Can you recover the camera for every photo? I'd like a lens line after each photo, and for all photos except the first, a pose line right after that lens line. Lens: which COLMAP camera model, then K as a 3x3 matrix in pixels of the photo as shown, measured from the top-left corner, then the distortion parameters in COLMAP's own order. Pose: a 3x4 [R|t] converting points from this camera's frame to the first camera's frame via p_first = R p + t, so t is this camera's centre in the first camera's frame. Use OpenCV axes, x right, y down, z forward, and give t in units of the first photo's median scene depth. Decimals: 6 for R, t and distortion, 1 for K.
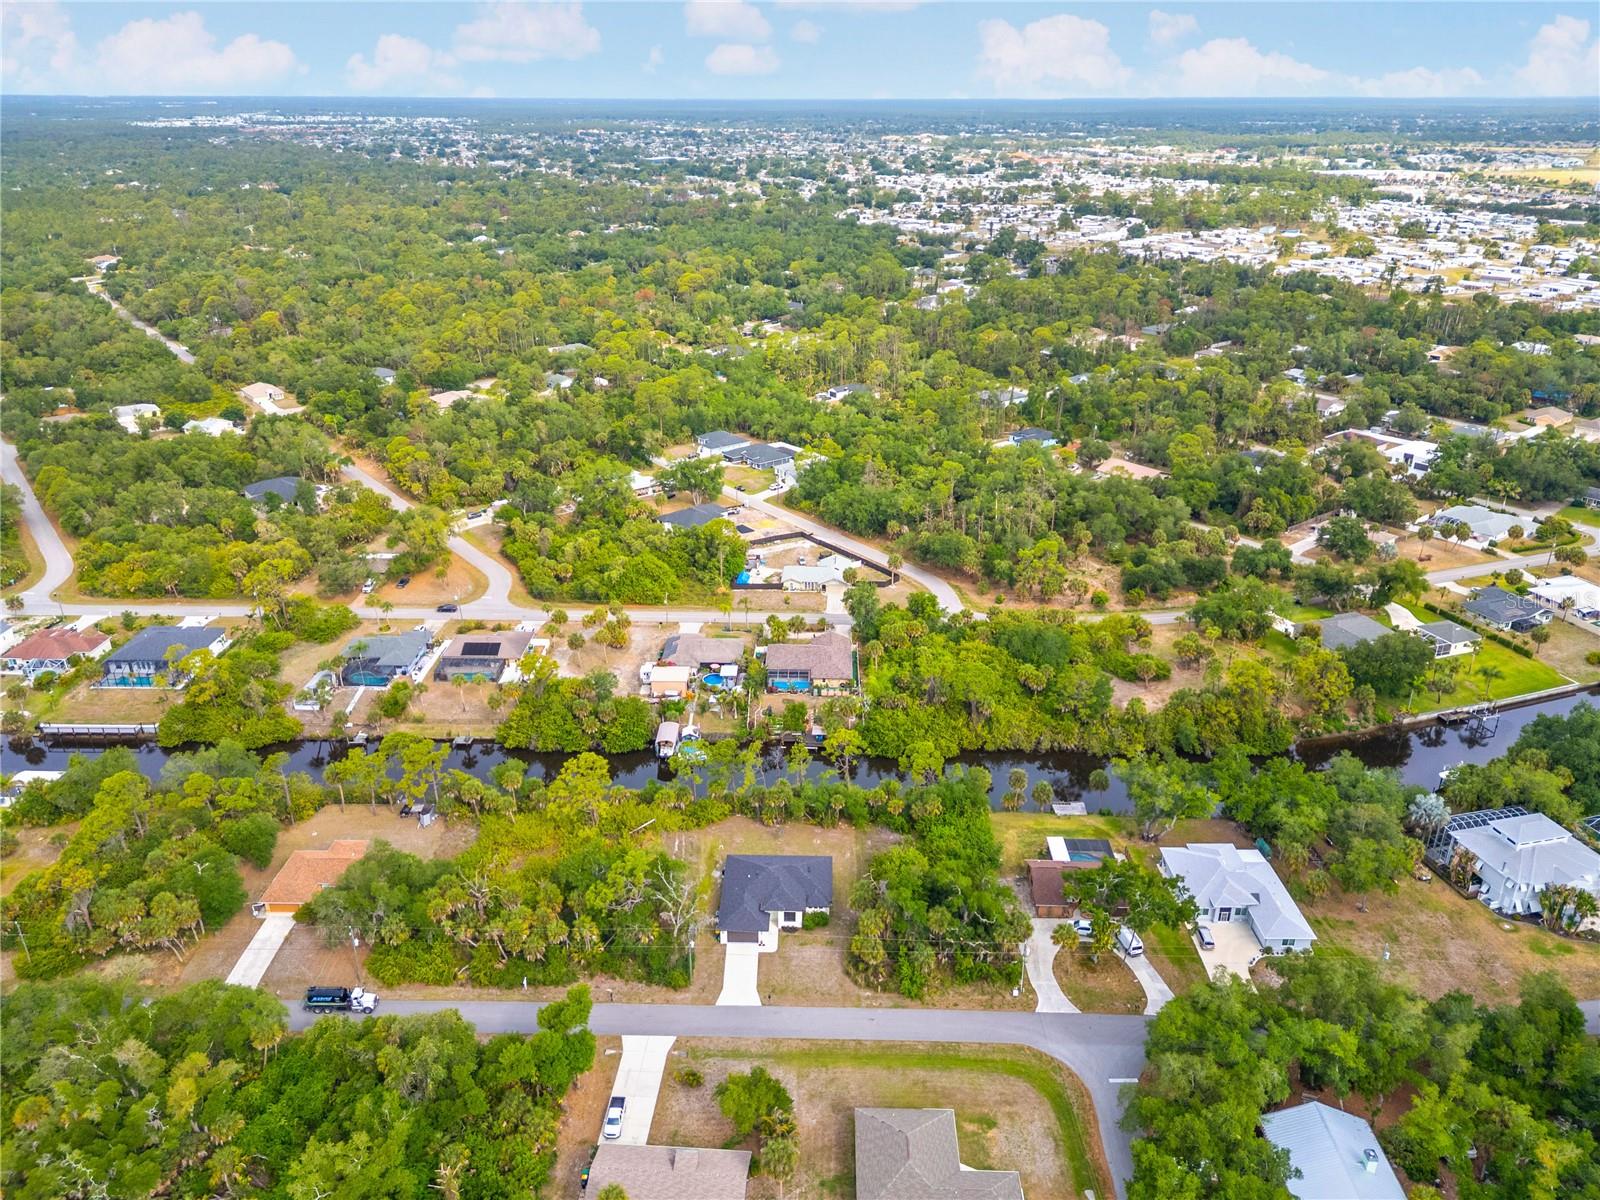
lens RADIAL K [[1127.9, 0, 800.0], [0, 1127.9, 600.0], [0, 0, 1]] dist [0.075327, -0.000361]
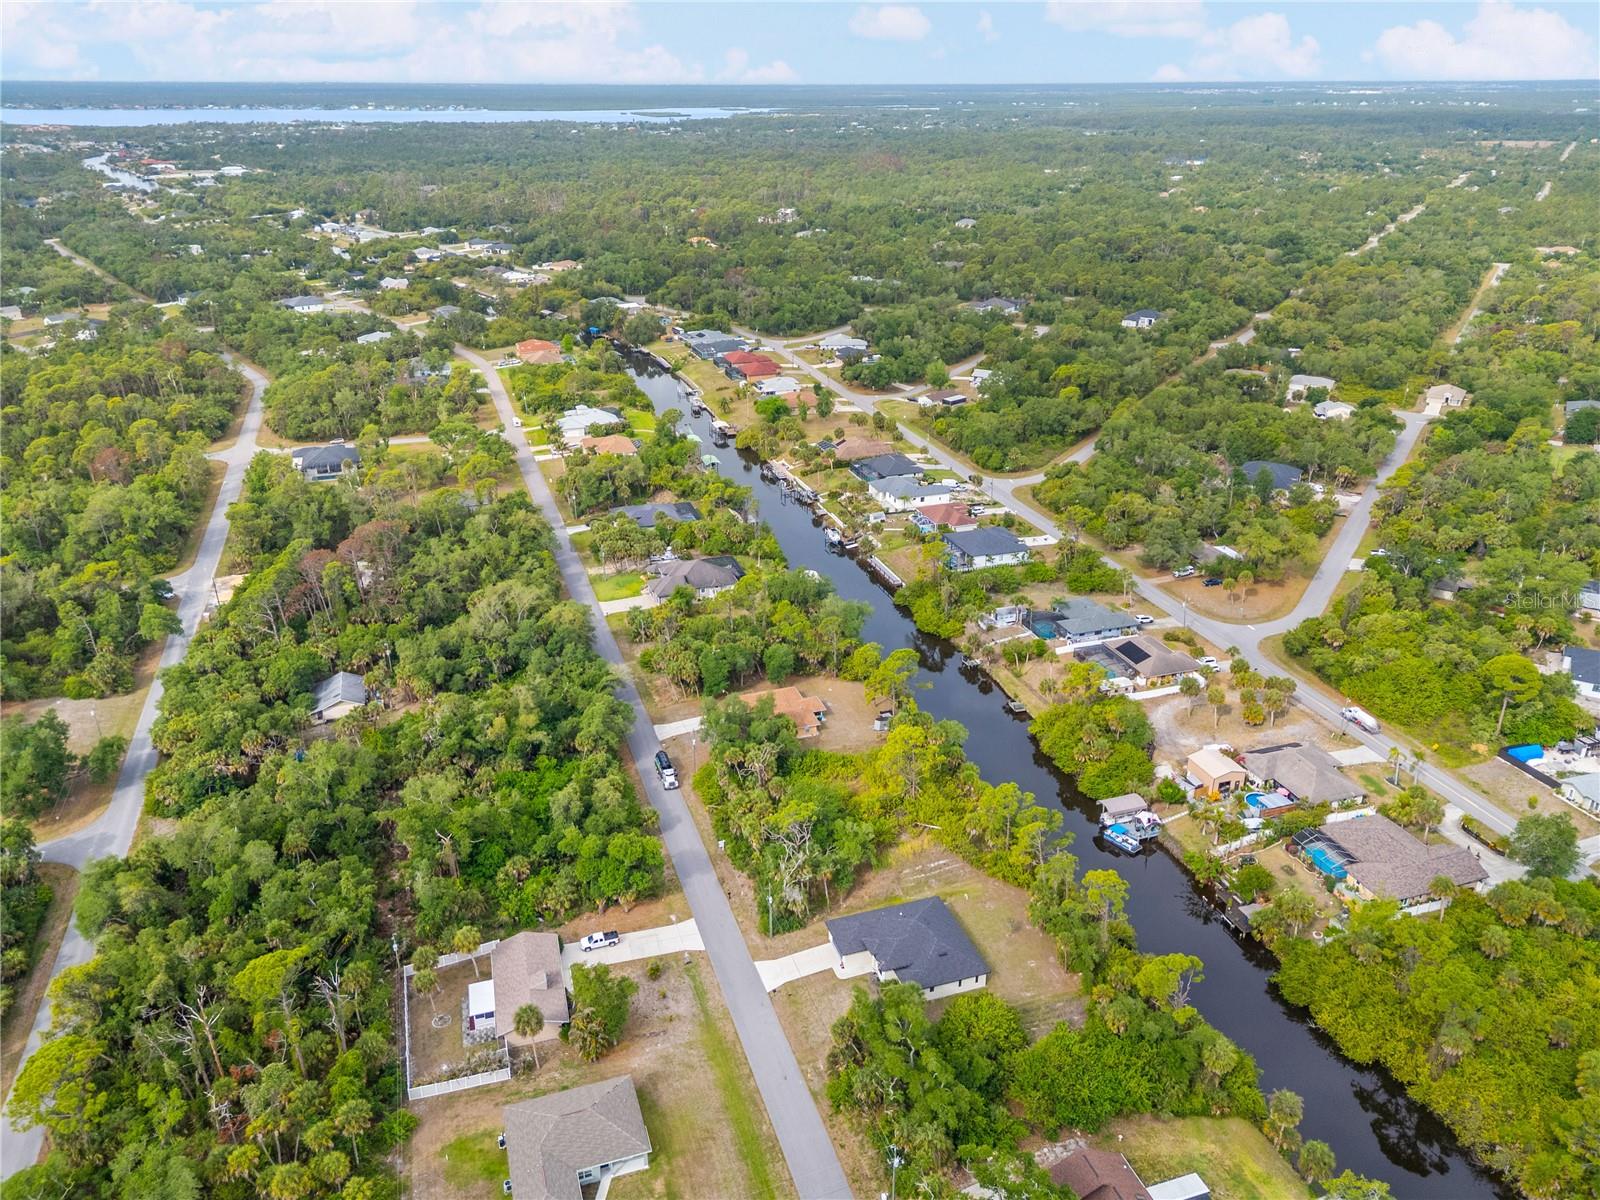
lens RADIAL K [[1173.3, 0, 806.3], [0, 1173.3, 603.0], [0, 0, 1]] dist [0.110241, -0.182756]
pose [[0.348290, 0.380334, -0.856761, 0.682333], [-0.377934, 0.893386, 0.242955, -0.195392], [0.857823, 0.239180, 0.454899, 0.447675]]
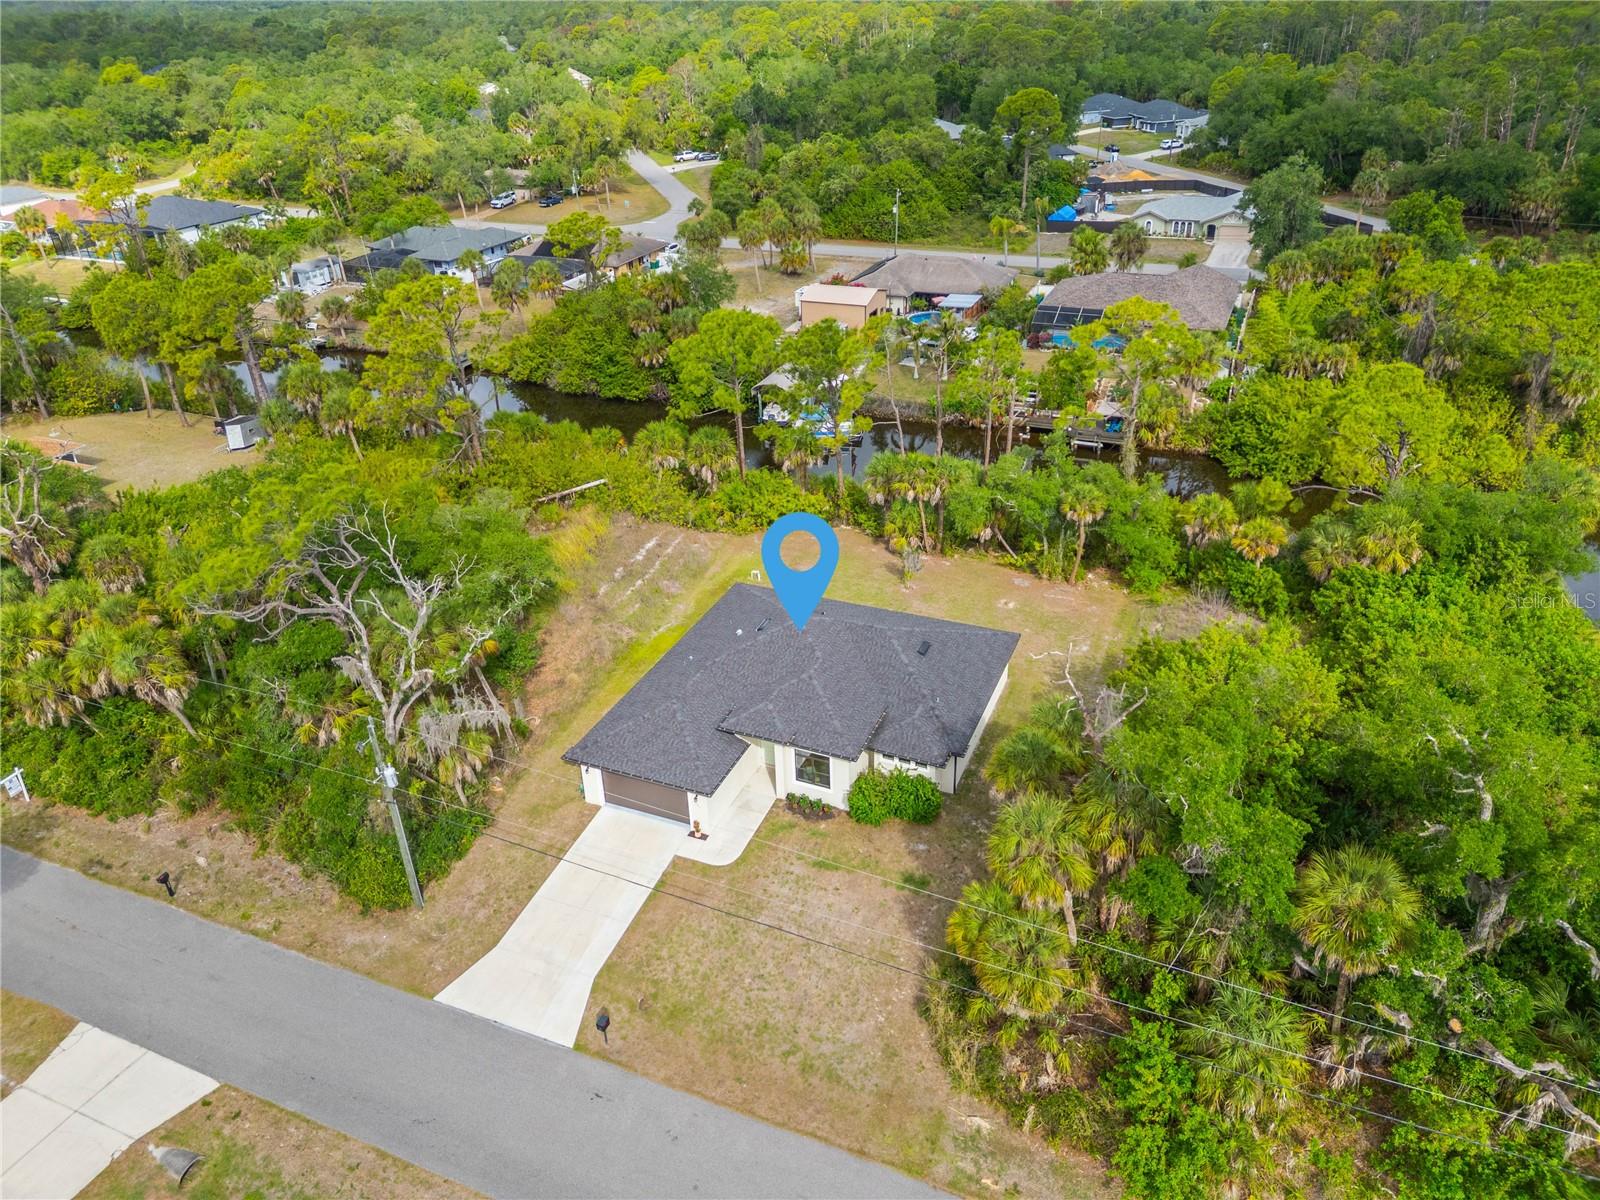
lens RADIAL K [[1115.6, 0, 804.0], [0, 1115.6, 595.7], [0, 0, 1]] dist [0.088131, -0.098722]
pose [[0.928767, 0.156521, -0.335997, 0.083871], [-0.122102, 0.985069, 0.121370, 0.198019], [0.349977, -0.071699, 0.934010, 0.725773]]
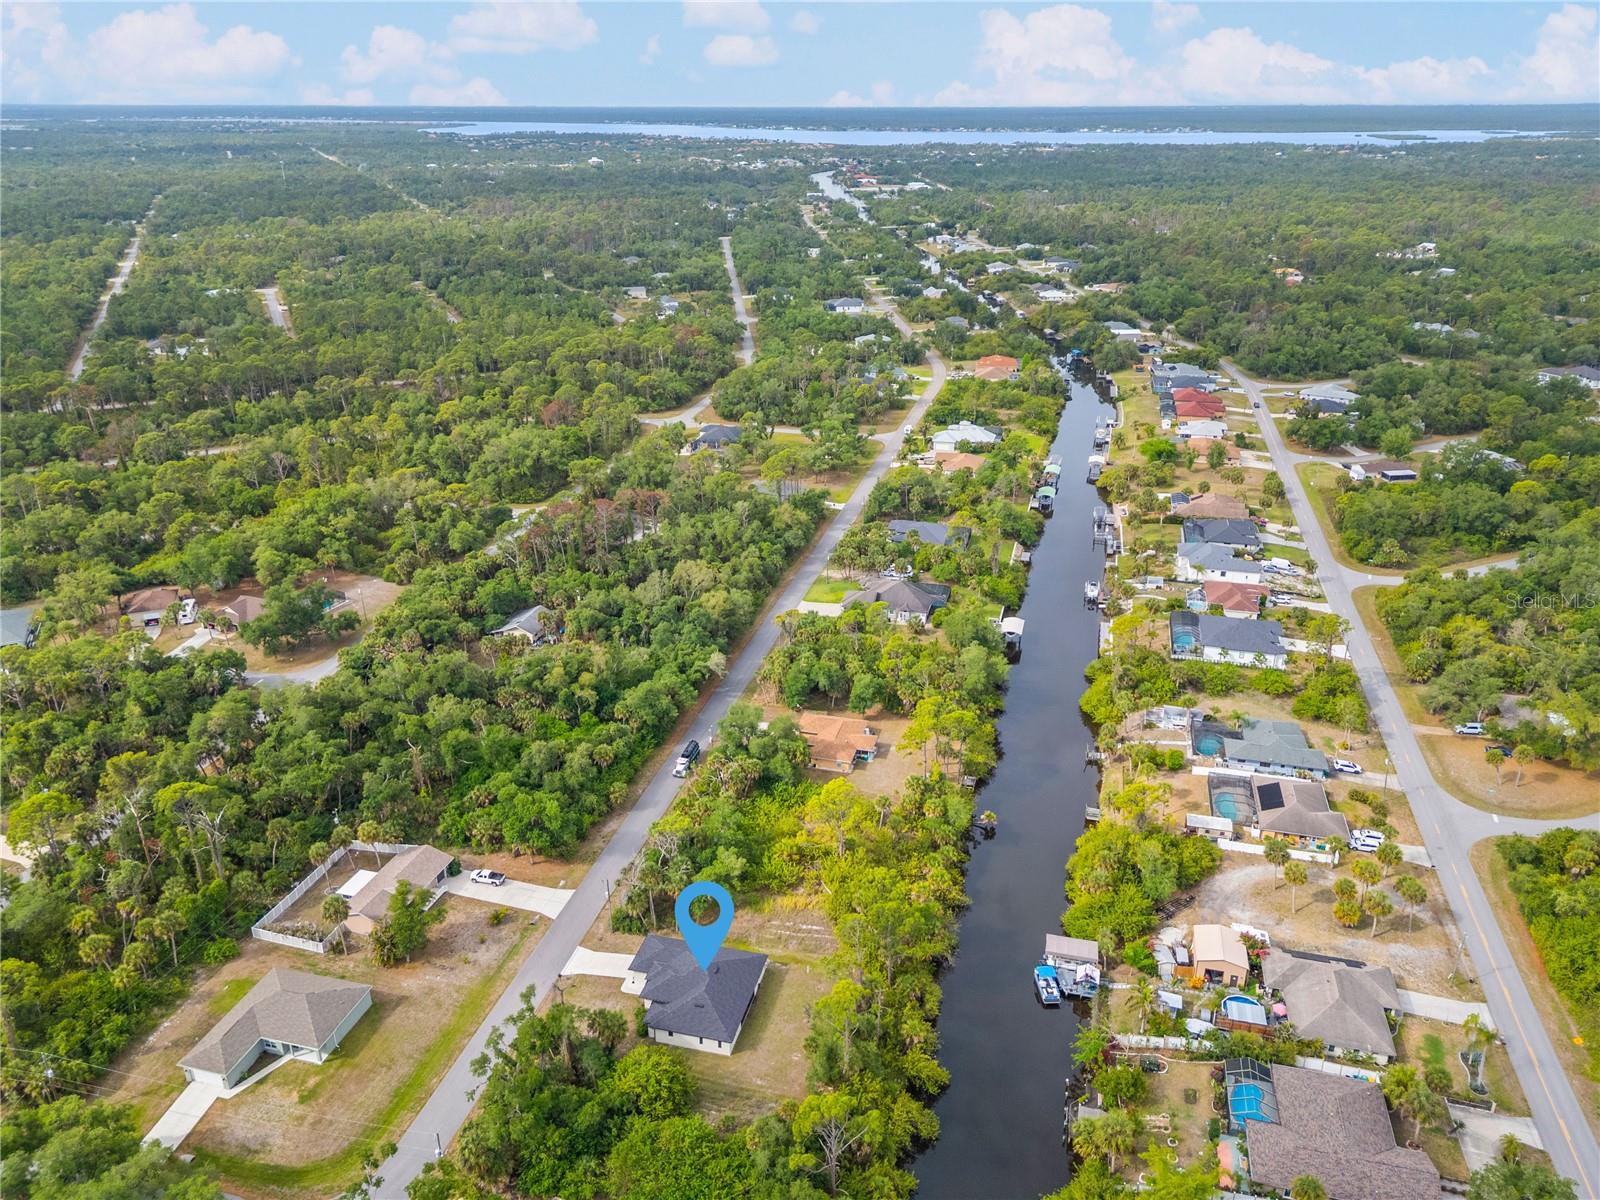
lens RADIAL K [[1159.8, 0, 800.0], [0, 1159.8, 600.0], [0, 0, 1]] dist [0.079805, -0.083919]
pose [[-0.225899, 0.383139, -0.895642, 0.683327], [-0.390981, 0.806447, 0.443596, -0.437805], [0.892246, 0.450387, -0.032375, 1.003170]]
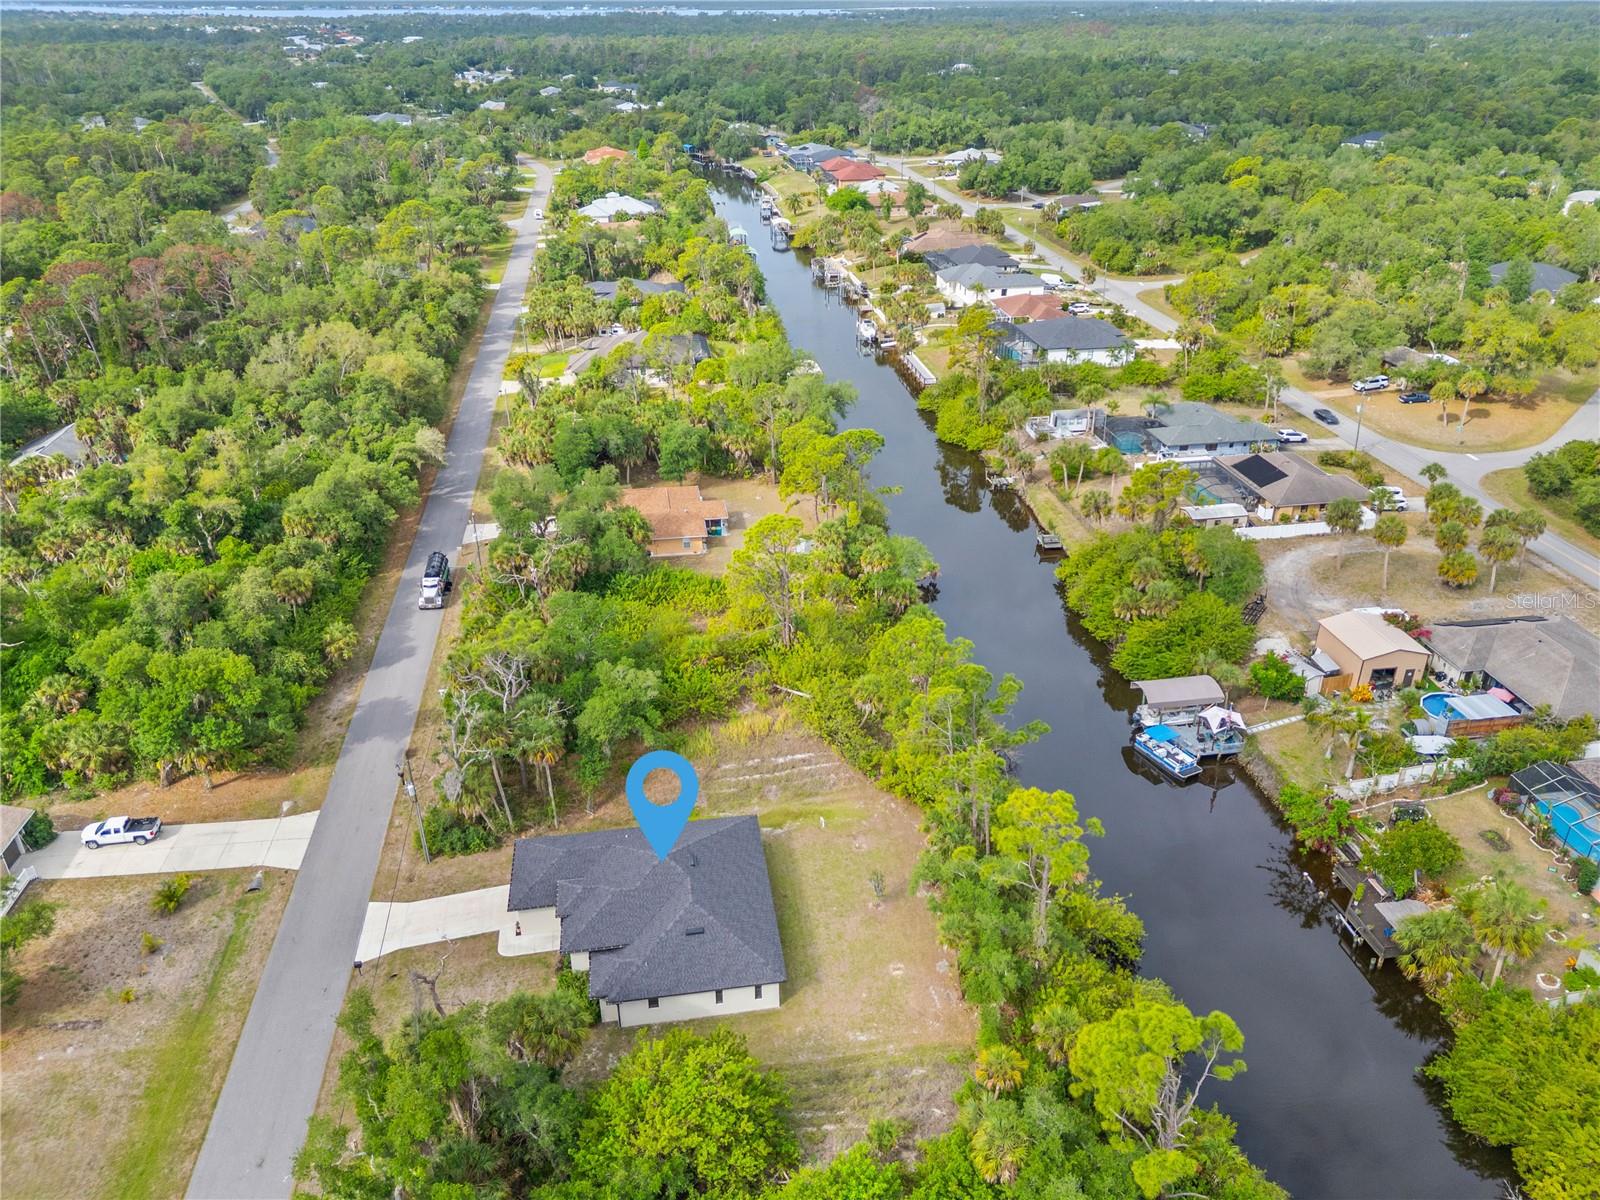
lens RADIAL K [[1159.8, 0, 800.0], [0, 1159.8, 600.0], [0, 0, 1]] dist [0.079805, -0.083919]
pose [[0.175995, 0.450394, -0.875312, 0.352705], [-0.389749, 0.848409, 0.358186, -0.037072], [0.903948, 0.278113, 0.324857, 0.900223]]
